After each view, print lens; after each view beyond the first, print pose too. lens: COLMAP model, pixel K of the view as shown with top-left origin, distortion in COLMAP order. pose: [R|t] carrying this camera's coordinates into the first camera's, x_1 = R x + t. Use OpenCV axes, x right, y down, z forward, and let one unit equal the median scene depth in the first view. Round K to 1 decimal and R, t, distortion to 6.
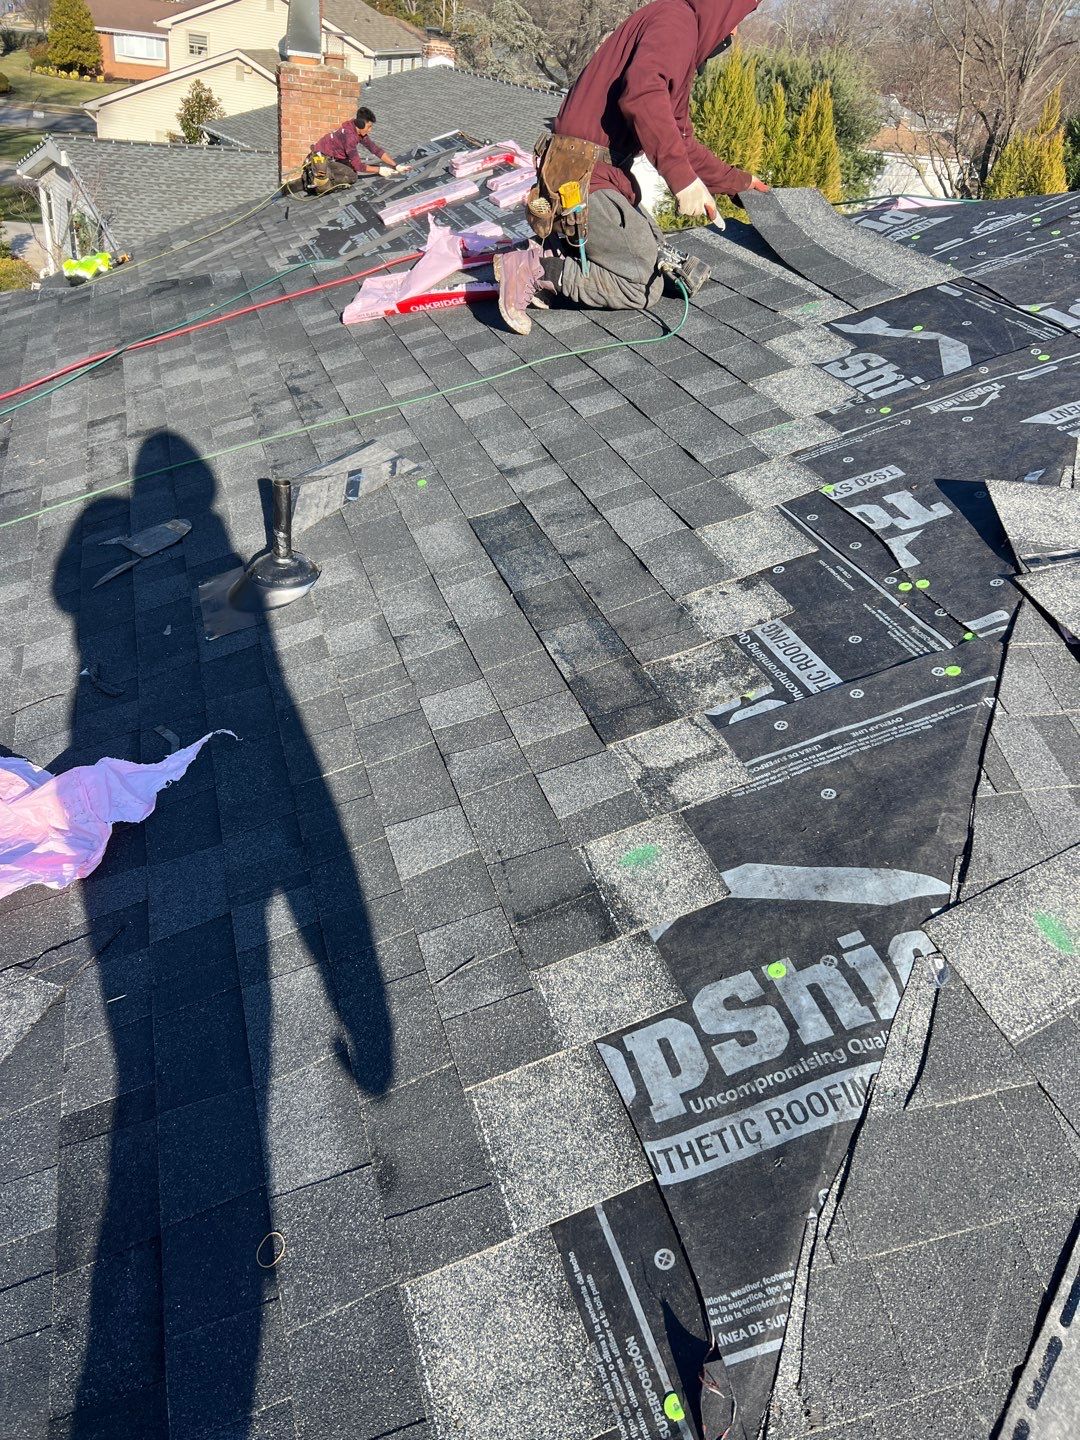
lens RADIAL K [[1075.8, 0, 533.3], [0, 1075.8, 723.7], [0, 0, 1]] dist [0.031678, -0.032789]
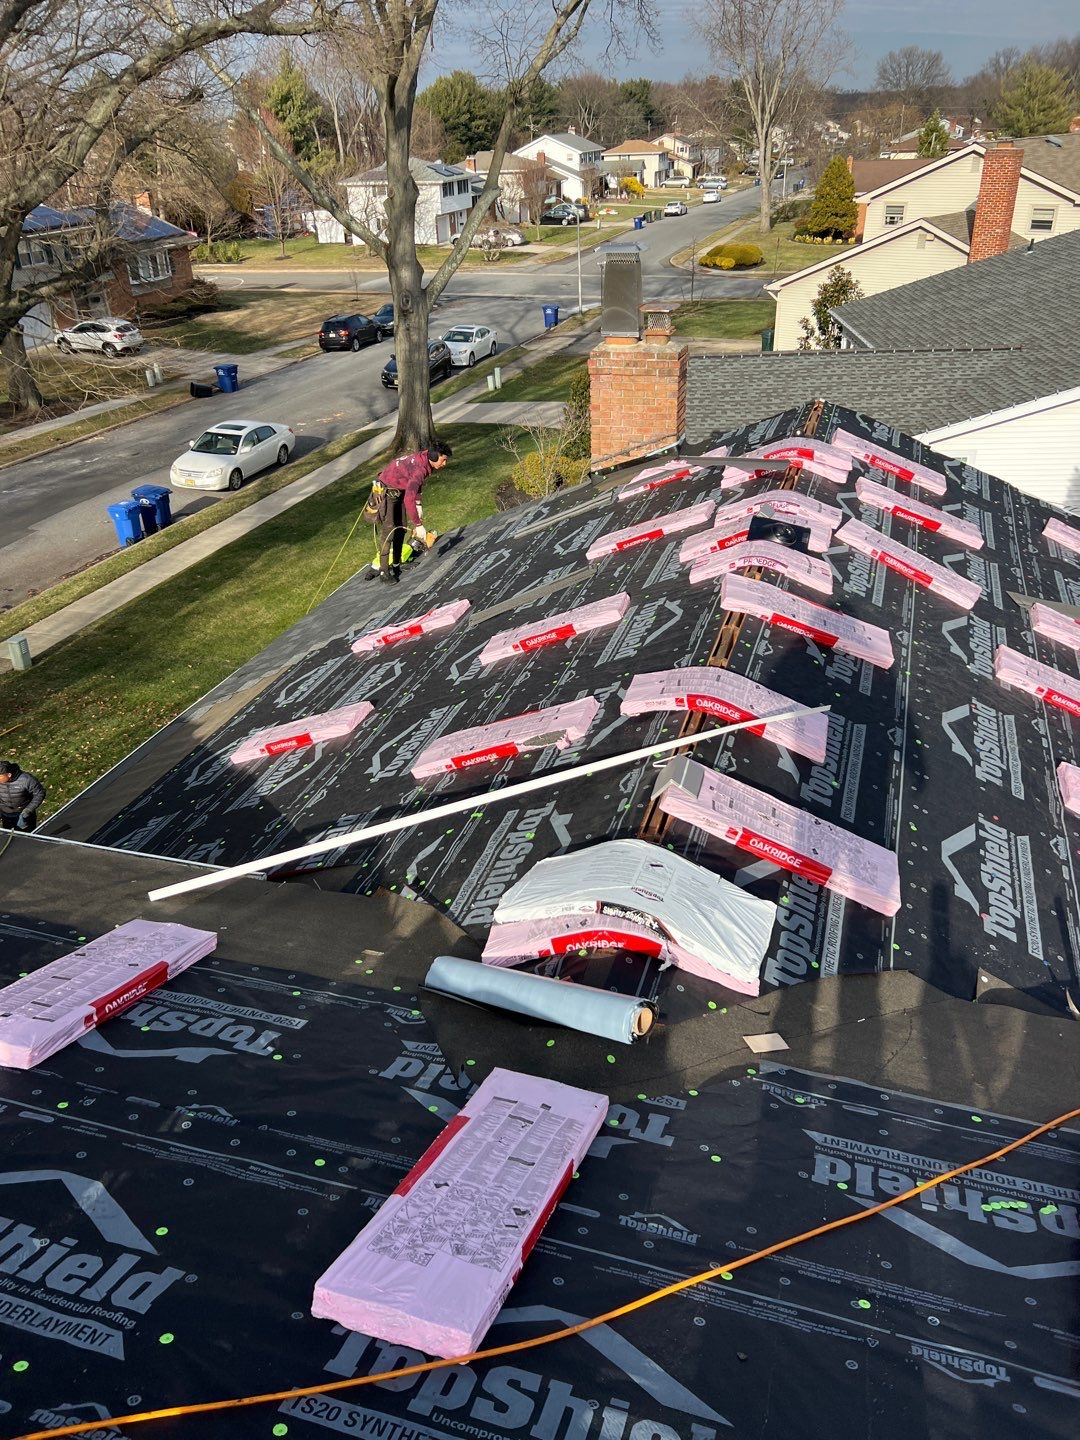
lens RADIAL K [[1075.8, 0, 535.7], [0, 1075.8, 711.8], [0, 0, 1]] dist [0.031678, -0.032789]
pose [[0.796112, 0.147523, -0.586892, 0.147663], [-0.210562, 0.976757, -0.040105, -0.150013], [0.567335, 0.155505, 0.808671, 0.173677]]
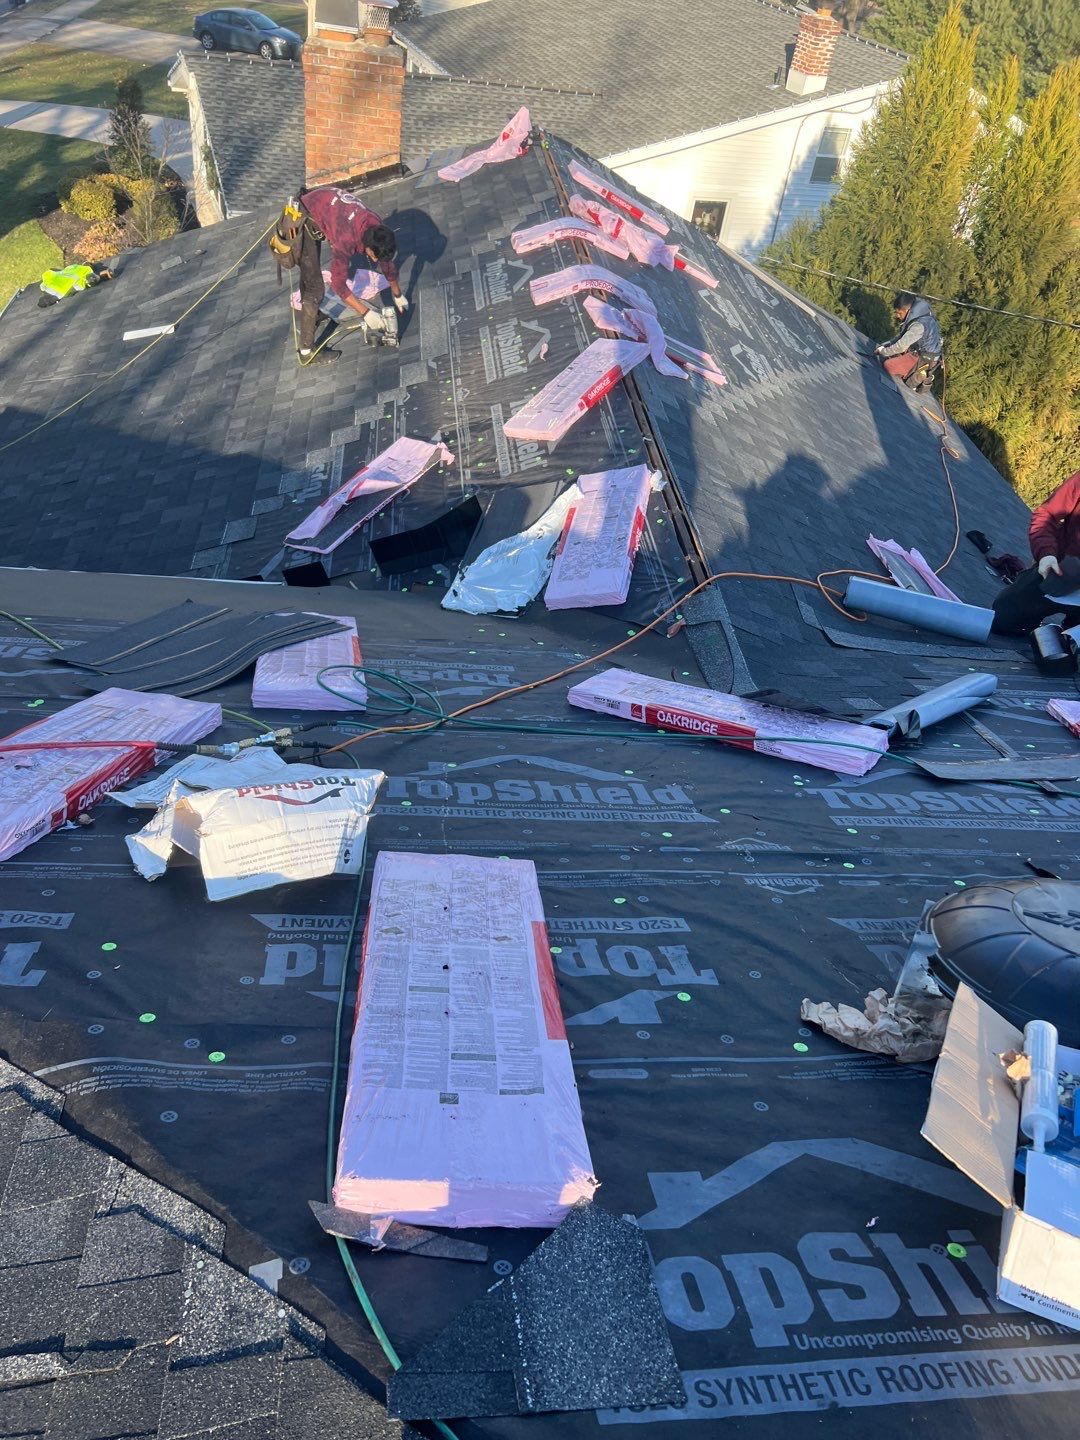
lens RADIAL K [[1075.8, 0, 548.2], [0, 1075.8, 744.6], [0, 0, 1]] dist [0.031678, -0.032789]
pose [[0.976199, 0.152390, -0.154316, 0.074128], [-0.135754, 0.984255, 0.113191, -0.115533], [0.169136, -0.089548, 0.981516, 0.111787]]
